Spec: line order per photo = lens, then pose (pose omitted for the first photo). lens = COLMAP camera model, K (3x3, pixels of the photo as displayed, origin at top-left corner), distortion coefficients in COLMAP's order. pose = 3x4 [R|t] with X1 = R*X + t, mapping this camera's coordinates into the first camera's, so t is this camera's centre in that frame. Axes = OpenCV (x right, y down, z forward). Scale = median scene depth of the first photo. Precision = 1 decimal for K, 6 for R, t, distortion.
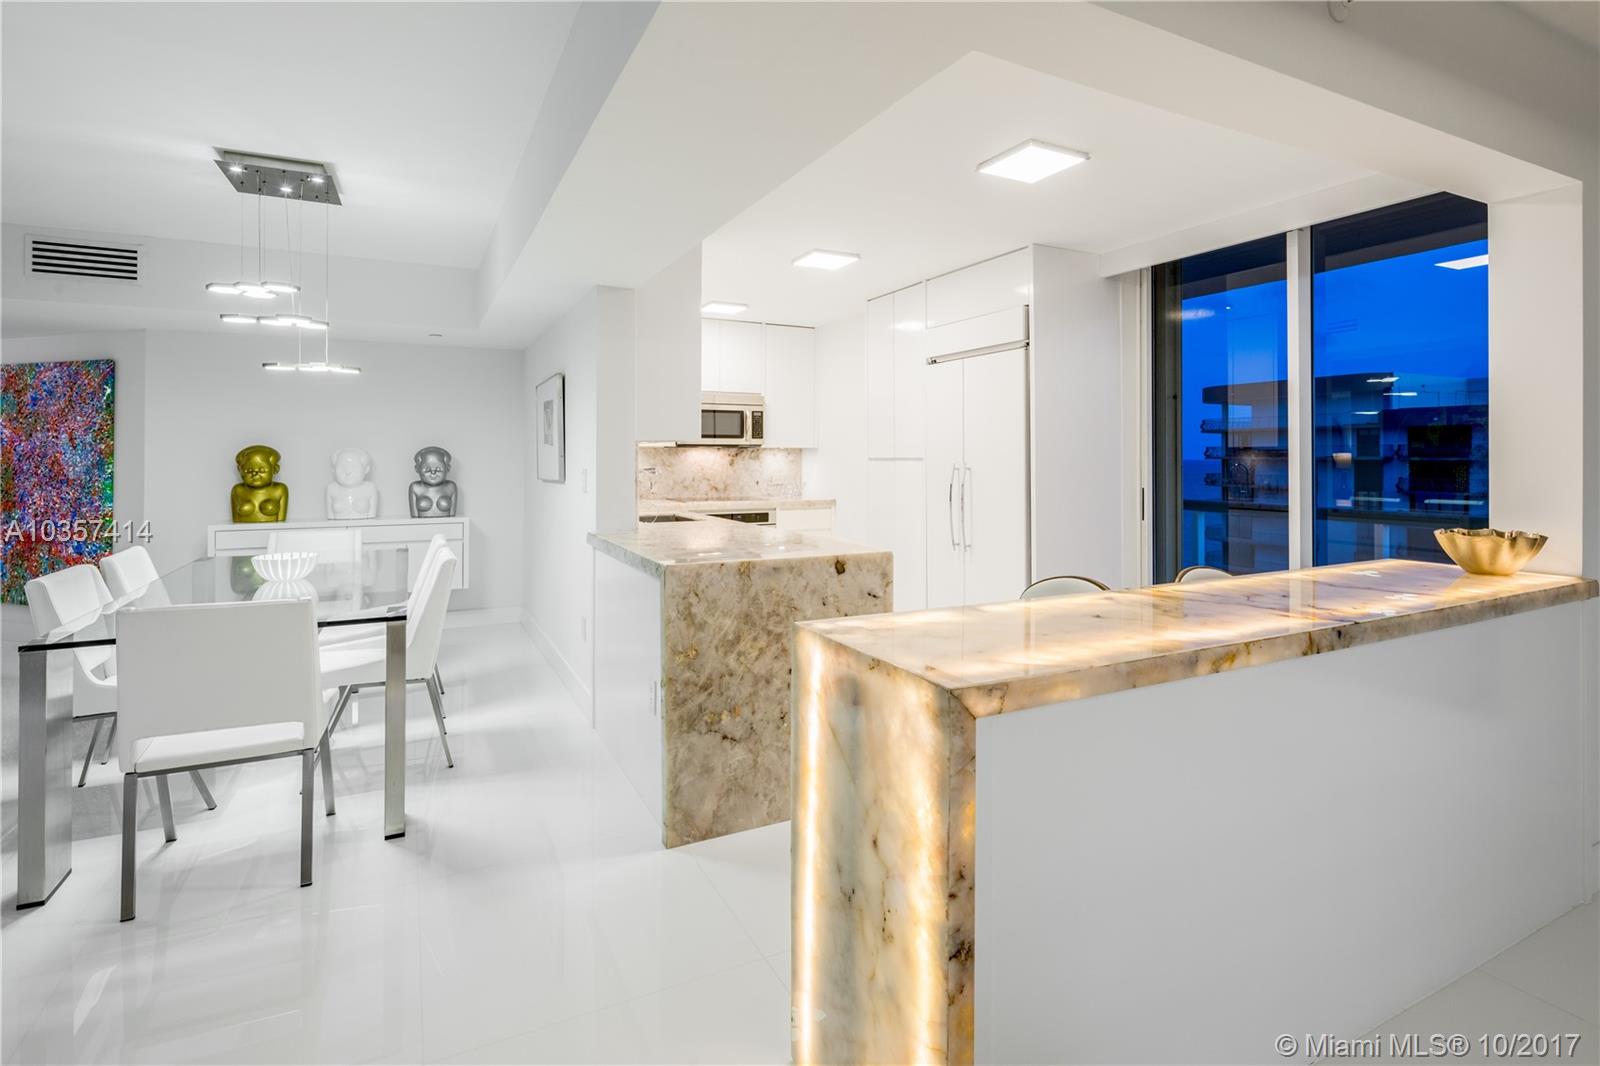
lens RADIAL K [[810.0, 0, 819.5], [0, 810.0, 442.4], [0, 0, 1]] dist [-0.013142, -0.001202]
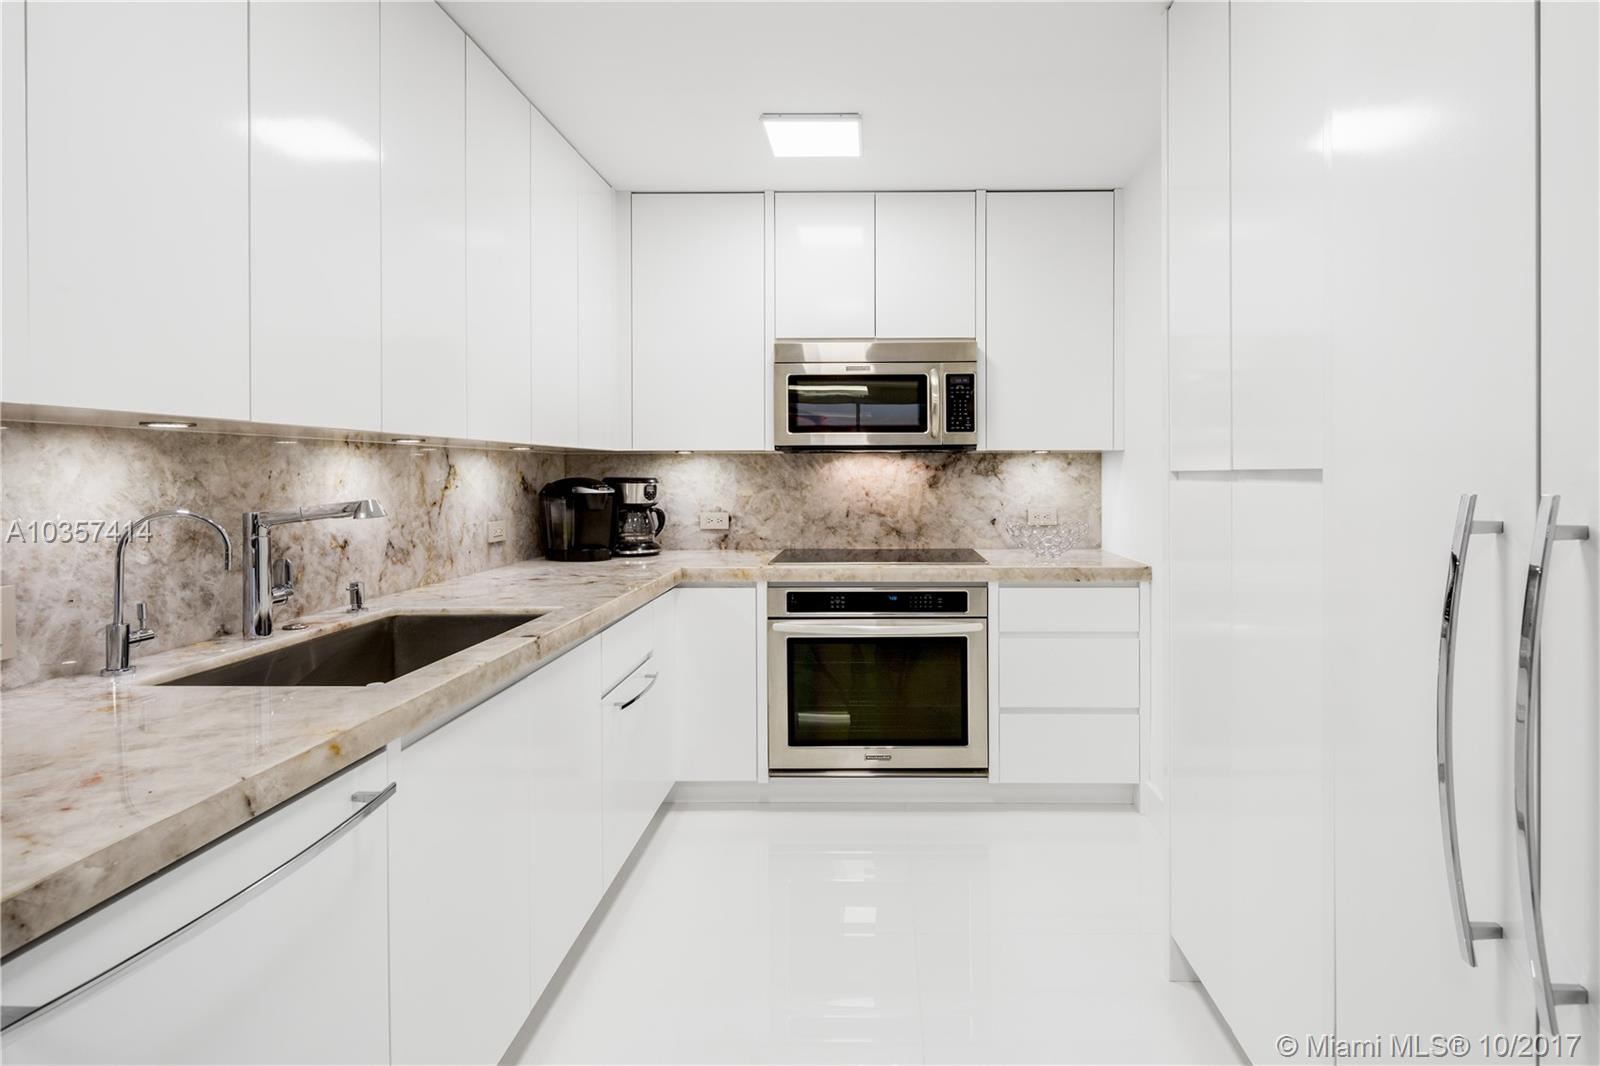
lens RADIAL K [[802.5, 0, 799.9], [0, 802.5, 479.0], [0, 0, 1]] dist [-0.004298, -0.000554]
pose [[0.842861, 0.000611, -0.538131, 0.092231], [0.013195, 0.999675, 0.021801, 0.011002], [0.537969, -0.025476, 0.842579, 0.519967]]
